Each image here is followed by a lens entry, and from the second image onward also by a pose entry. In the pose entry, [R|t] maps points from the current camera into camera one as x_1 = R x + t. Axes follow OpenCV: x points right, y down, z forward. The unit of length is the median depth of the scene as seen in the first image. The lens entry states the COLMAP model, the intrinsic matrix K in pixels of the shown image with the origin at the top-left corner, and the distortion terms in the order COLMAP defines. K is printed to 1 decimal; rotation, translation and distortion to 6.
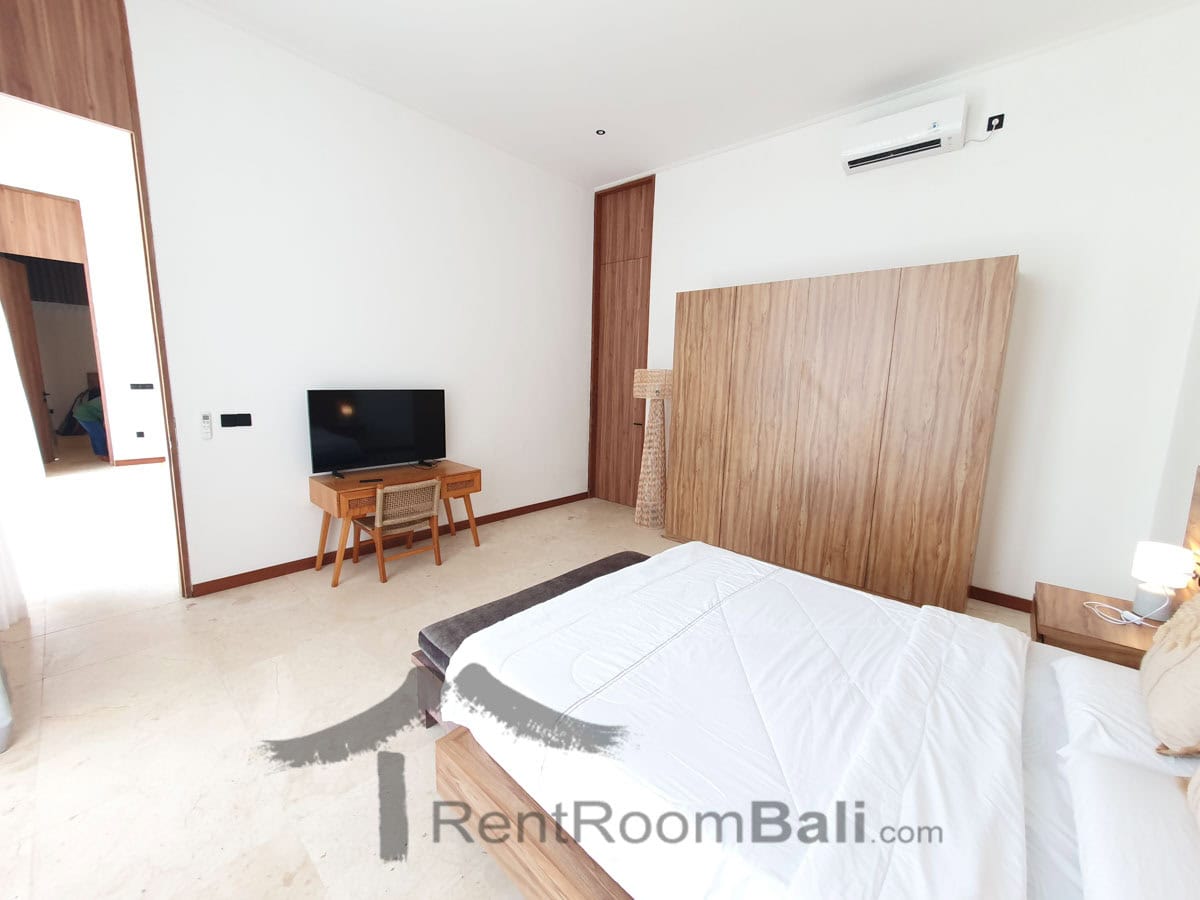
lens RADIAL K [[471.6, 0, 602.3], [0, 471.6, 446.9], [0, 0, 1]] dist [0.010846, 0.000055]
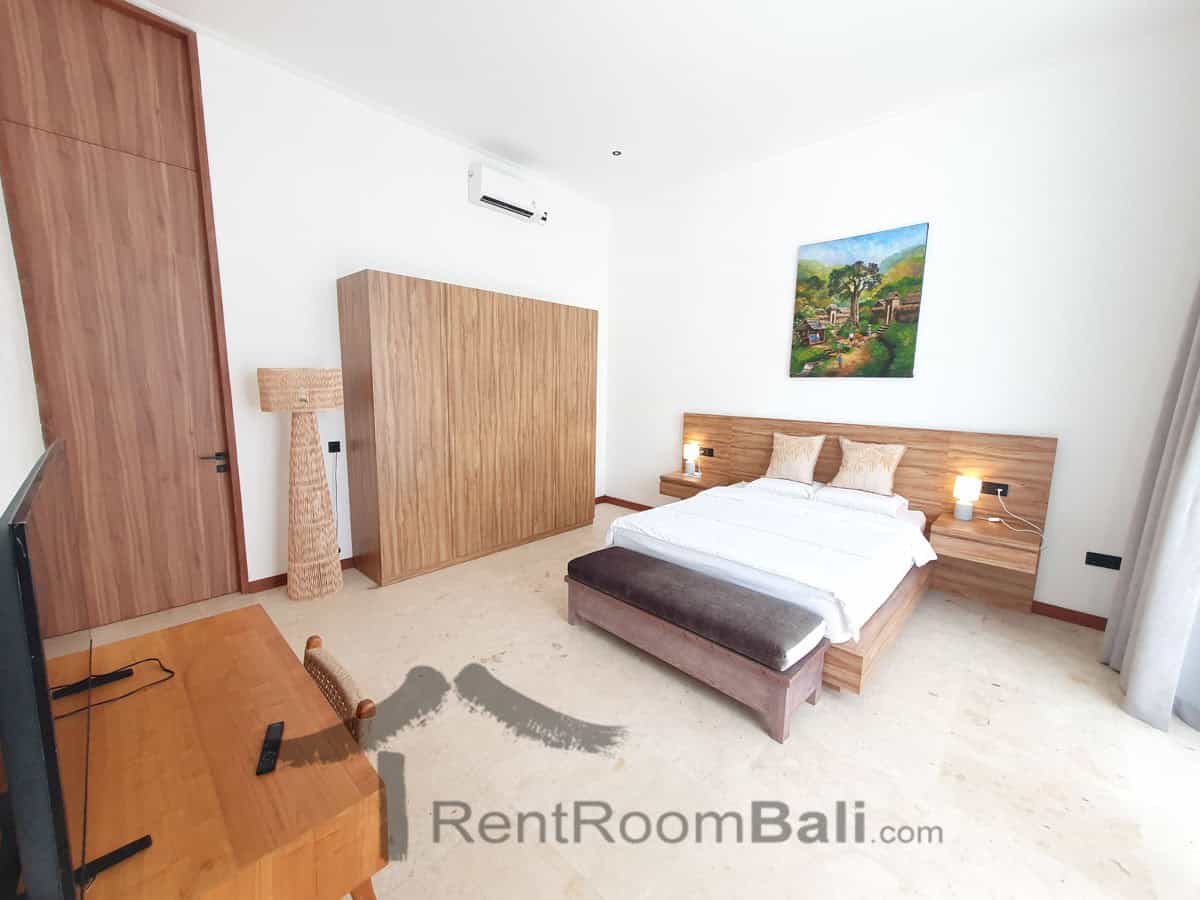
lens RADIAL K [[471.6, 0, 606.3], [0, 471.6, 446.2], [0, 0, 1]] dist [0.010846, 0.000055]
pose [[0.018457, -0.165029, 0.986116, -0.682804], [0.131803, 0.978078, 0.161217, -0.127297], [-0.991104, 0.126997, 0.039804, 0.669495]]
